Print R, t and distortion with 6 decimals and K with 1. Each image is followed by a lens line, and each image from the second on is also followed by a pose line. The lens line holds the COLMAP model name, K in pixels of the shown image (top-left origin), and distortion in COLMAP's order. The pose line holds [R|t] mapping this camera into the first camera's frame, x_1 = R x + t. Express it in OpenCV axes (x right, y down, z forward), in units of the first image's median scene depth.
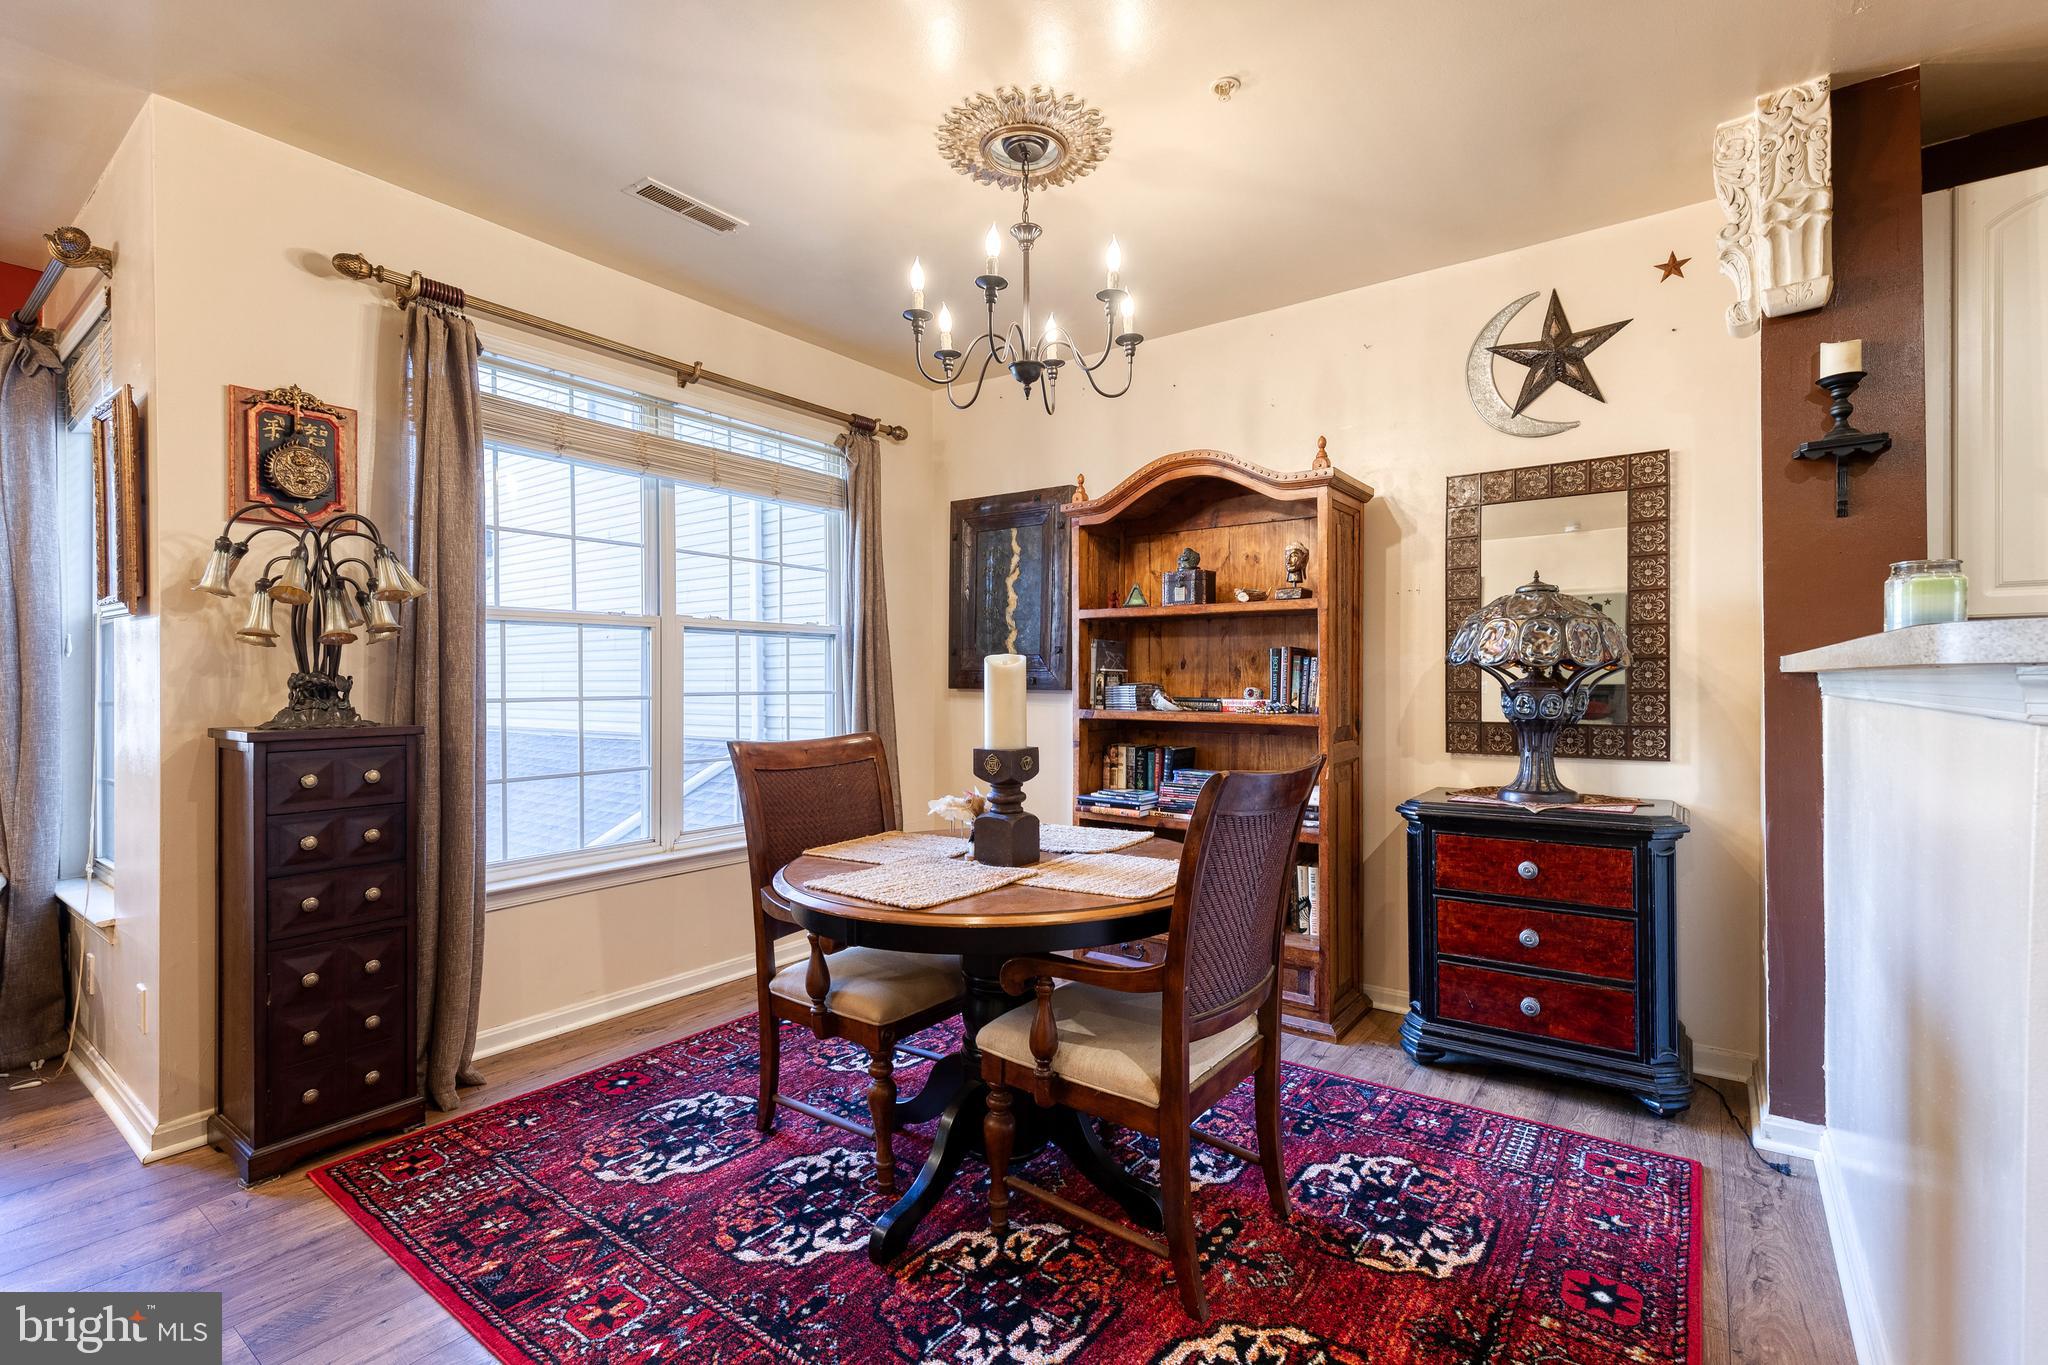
lens RADIAL K [[918.8, 0, 1041.1], [0, 918.8, 680.7], [0, 0, 1]] dist [0.007008, -0.000353]
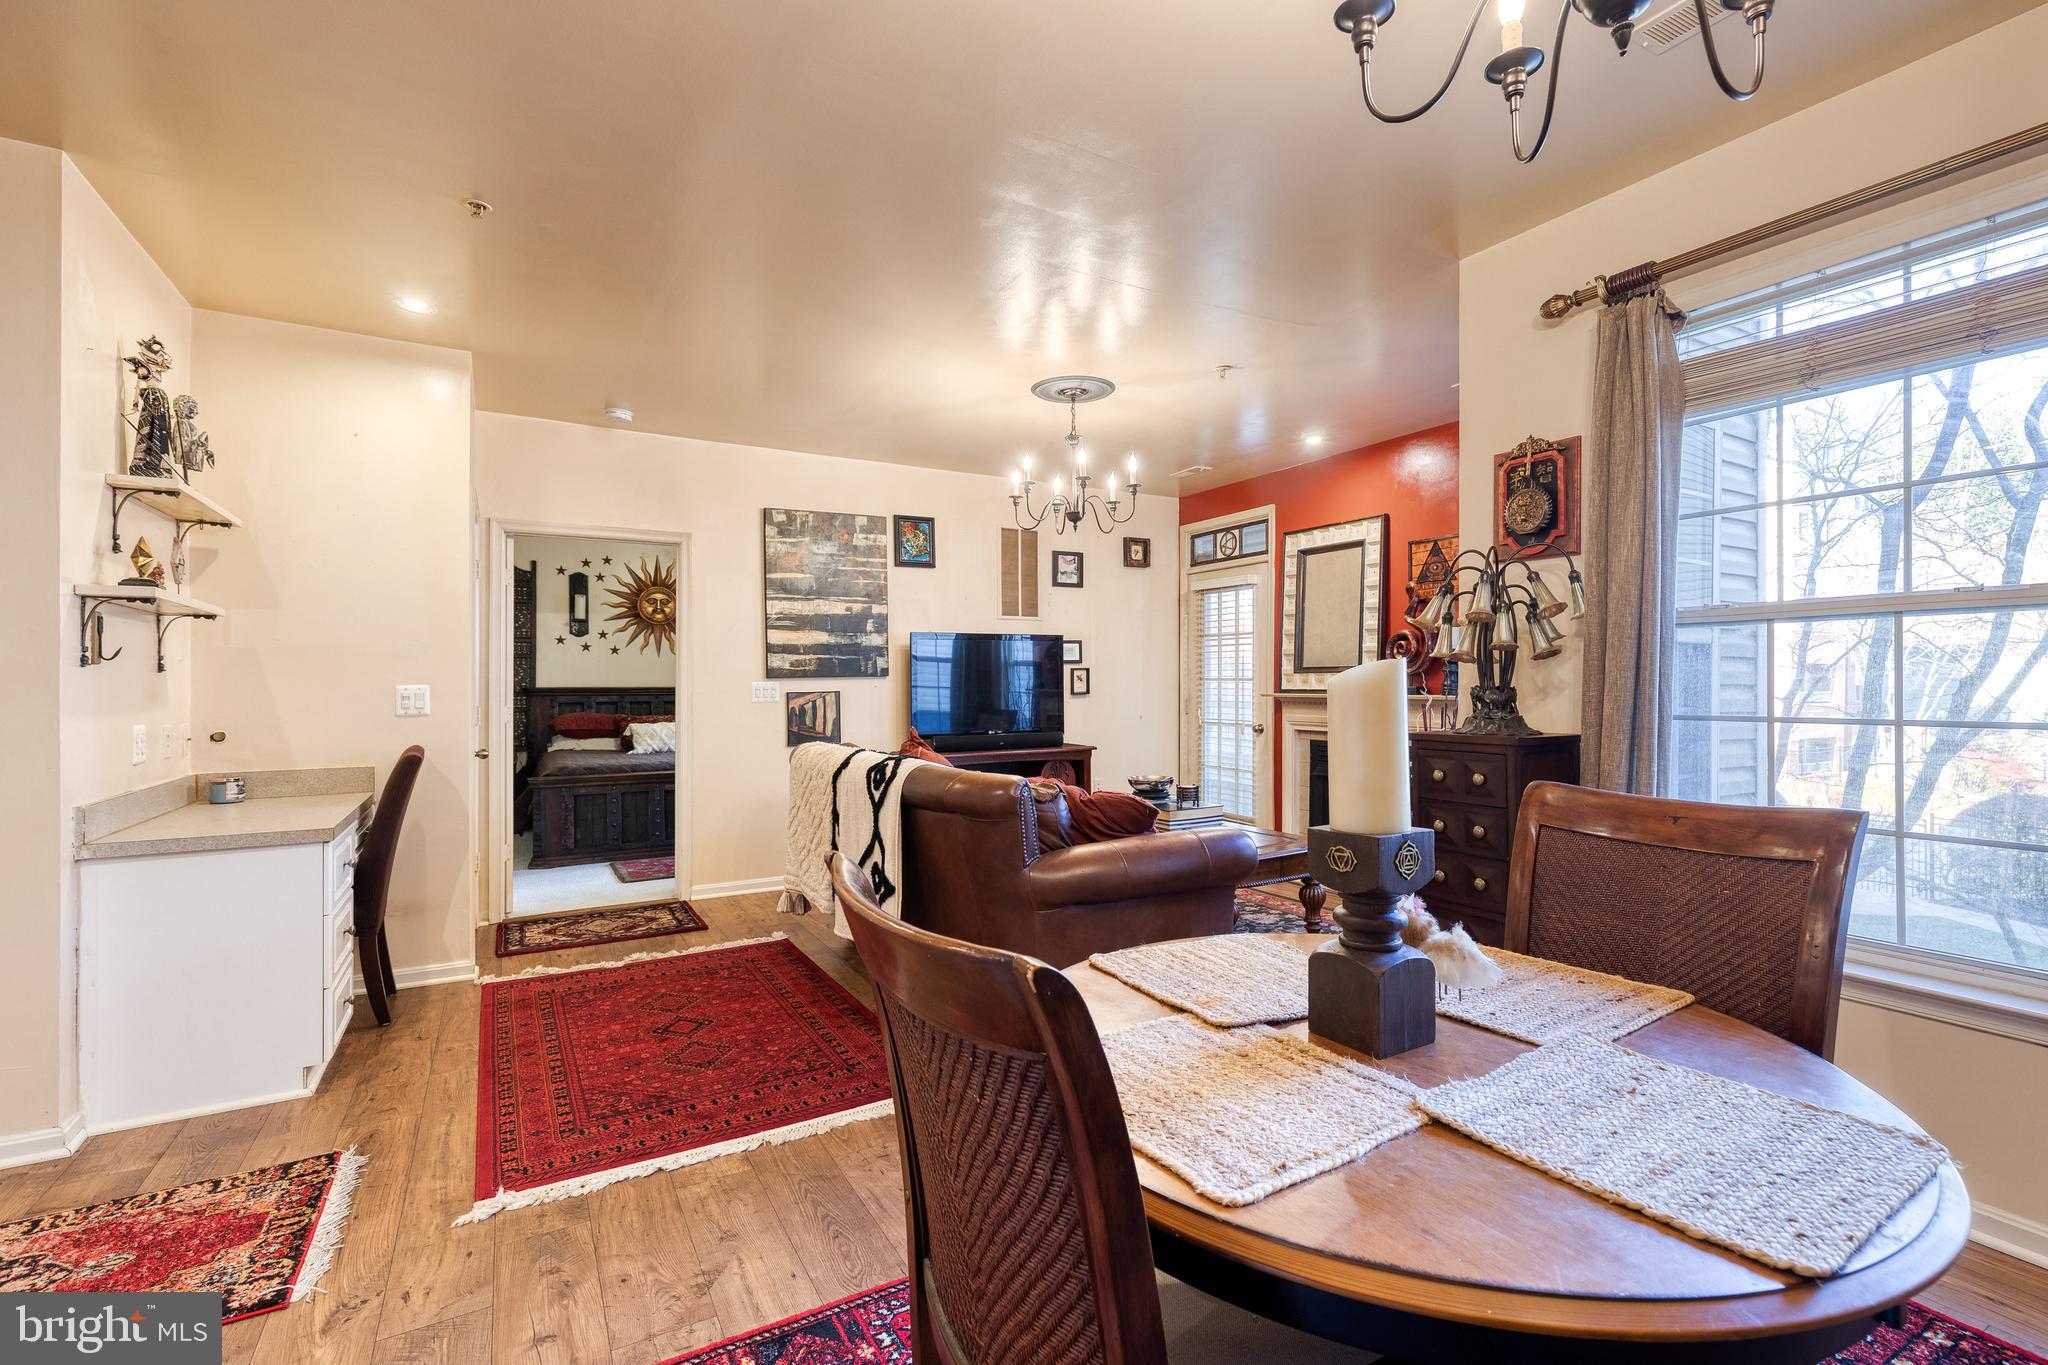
lens RADIAL K [[918.8, 0, 1048.3], [0, 918.8, 674.0], [0, 0, 1]] dist [0.007008, -0.000353]
pose [[-0.398914, -0.007547, -0.916957, 0.436007], [0.002580, 0.999953, -0.009353, -0.014020], [0.916985, -0.006097, -0.398875, 0.827208]]
